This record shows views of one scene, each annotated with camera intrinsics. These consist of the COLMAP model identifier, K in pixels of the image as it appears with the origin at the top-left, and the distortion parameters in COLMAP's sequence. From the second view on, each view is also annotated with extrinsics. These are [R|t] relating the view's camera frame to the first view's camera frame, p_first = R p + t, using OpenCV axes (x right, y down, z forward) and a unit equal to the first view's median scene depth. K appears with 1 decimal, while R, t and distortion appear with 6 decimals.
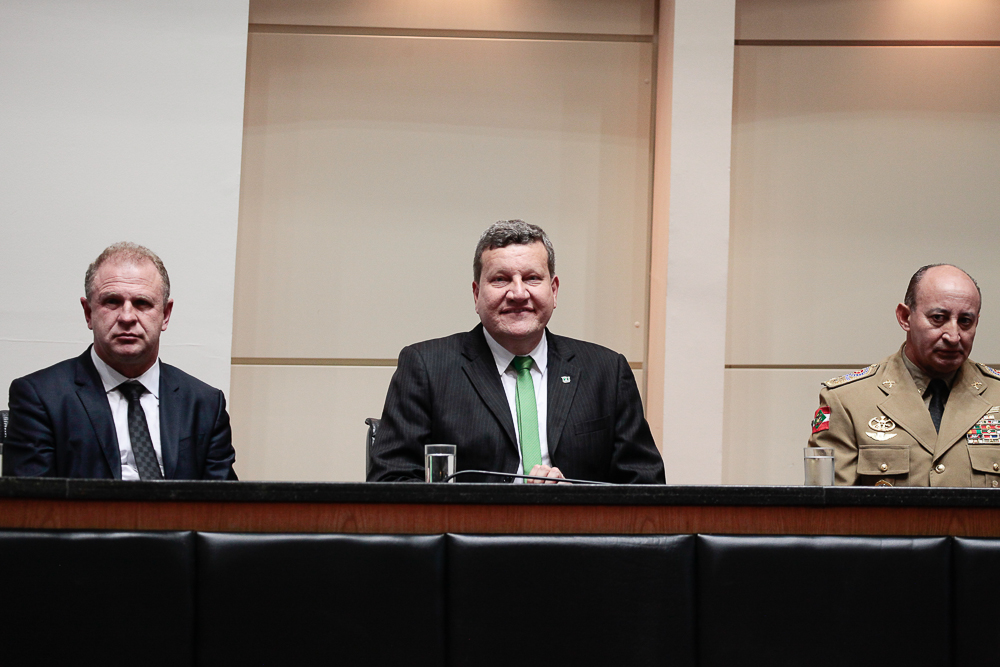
lens RADIAL K [[5380.4, 0, 491.7], [0, 5380.4, 329.8], [0, 0, 1]] dist [0.514689, 0.000000]
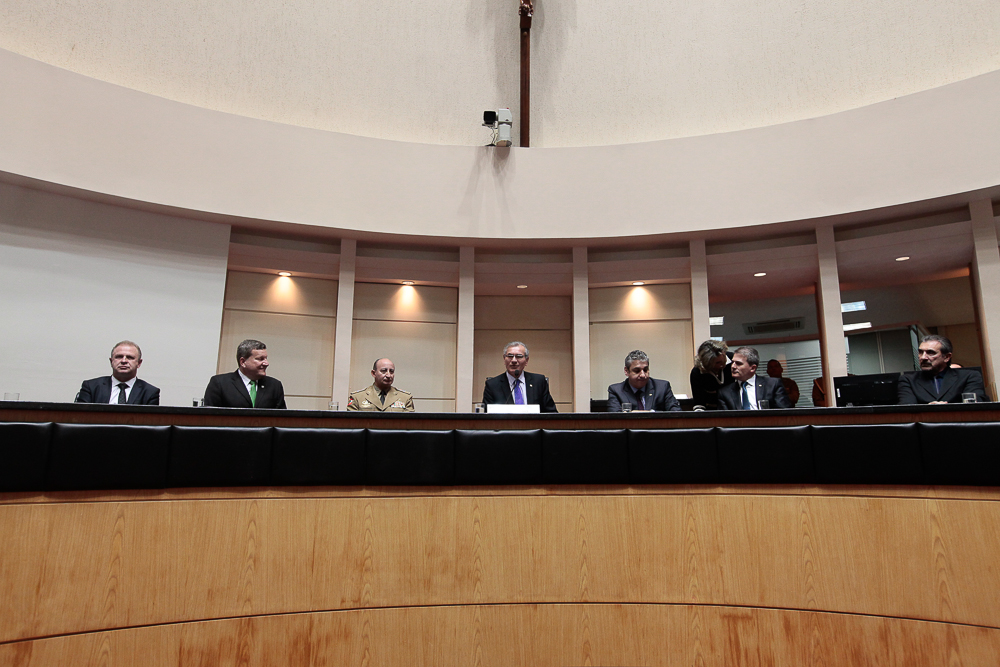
lens RADIAL K [[635.8, 0, 501.6], [0, 635.8, 330.3], [0, 0, 1]] dist [-0.027020, 0.038786]
pose [[0.986244, 0.028328, 0.162851, 0.097468], [-0.003318, 0.988400, -0.151839, 0.036910], [-0.165263, 0.149210, 0.974897, 0.629975]]
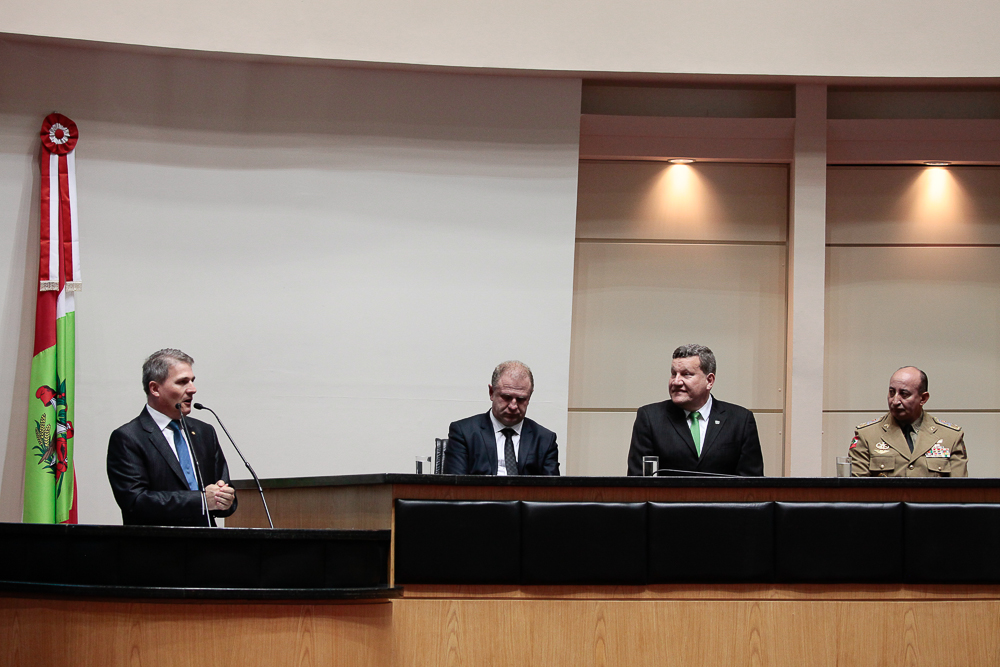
lens RADIAL K [[3054.3, 0, 498.2], [0, 3054.3, 337.6], [0, 0, 1]] dist [-0.301635, 0.000000]
pose [[0.994585, -0.006030, -0.103753, 0.051960], [0.004710, 0.999905, -0.012964, -0.008270], [0.103821, 0.012405, 0.994519, -0.125898]]
